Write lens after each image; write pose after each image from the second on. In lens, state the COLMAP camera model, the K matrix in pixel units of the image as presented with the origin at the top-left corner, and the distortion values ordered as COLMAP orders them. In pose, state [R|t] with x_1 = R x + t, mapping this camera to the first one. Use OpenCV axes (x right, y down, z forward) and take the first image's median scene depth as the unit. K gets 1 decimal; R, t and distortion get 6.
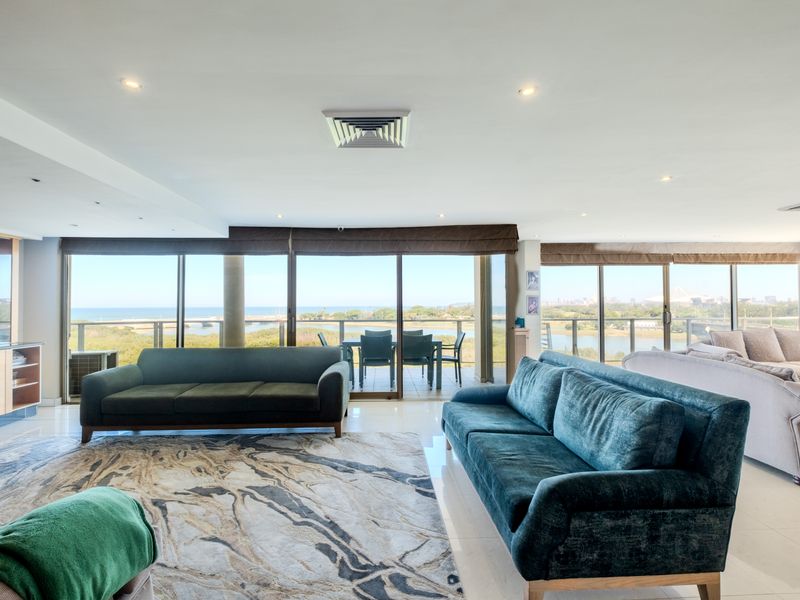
lens RADIAL K [[396.1, 0, 399.7], [0, 396.1, 300.1], [0, 0, 1]] dist [0.004151, -0.005870]
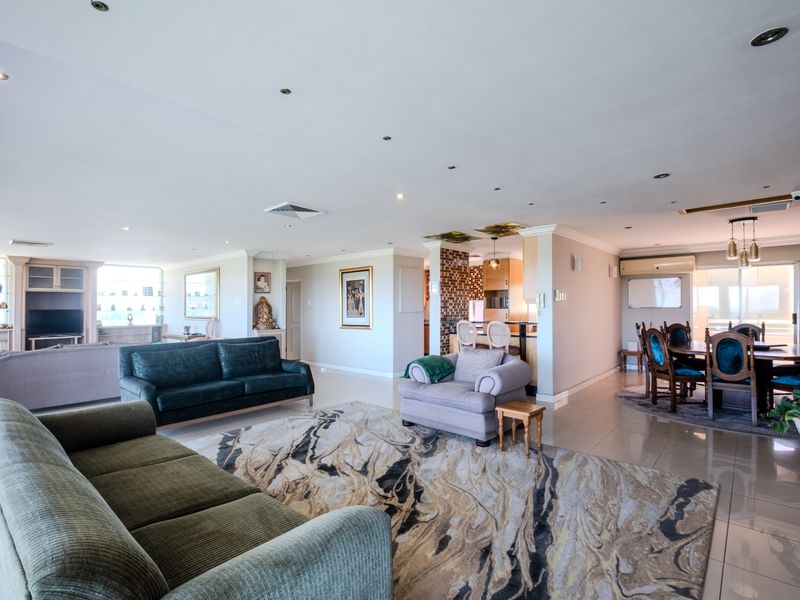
lens RADIAL K [[396.1, 0, 399.5], [0, 396.1, 303.3], [0, 0, 1]] dist [0.004151, -0.005870]
pose [[-0.726149, 0.014409, 0.687386, -1.233663], [-0.001546, 0.999744, -0.022589, 0.023178], [-0.687535, -0.017466, -0.725941, 1.469038]]
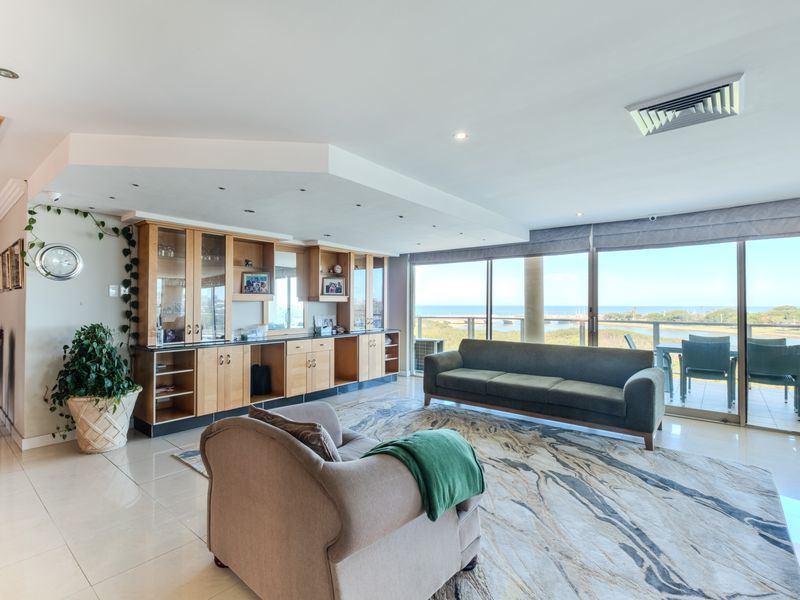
lens RADIAL K [[396.1, 0, 390.5], [0, 396.1, 297.7], [0, 0, 1]] dist [0.004151, -0.005870]
pose [[0.738449, -0.005145, -0.674290, 0.025805], [0.003256, 0.999986, -0.004065, -0.000503], [0.674302, 0.000806, 0.738455, -0.085974]]
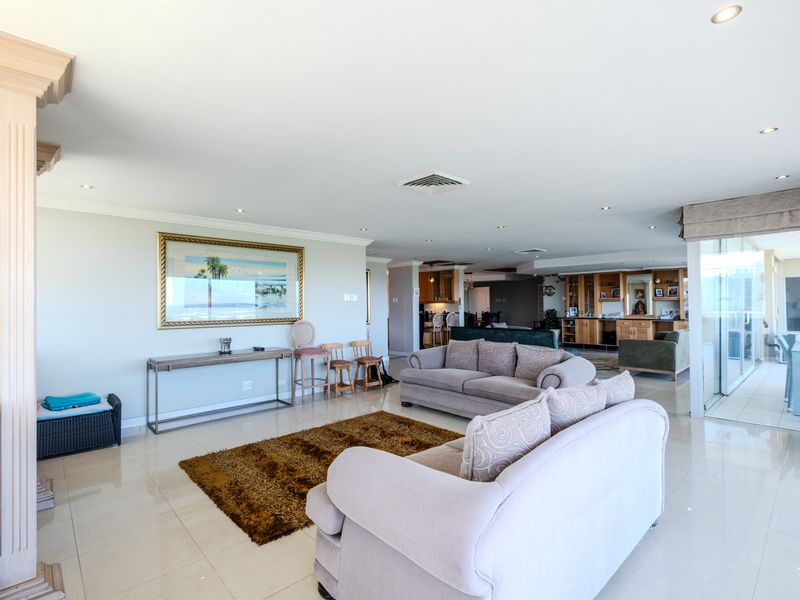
lens RADIAL K [[396.1, 0, 402.9], [0, 396.1, 302.9], [0, 0, 1]] dist [0.004151, -0.005870]
pose [[-0.731380, 0.002607, -0.681966, 2.480772], [0.019766, 0.999654, -0.017377, 0.048201], [0.681684, -0.026188, -0.731178, 2.191847]]
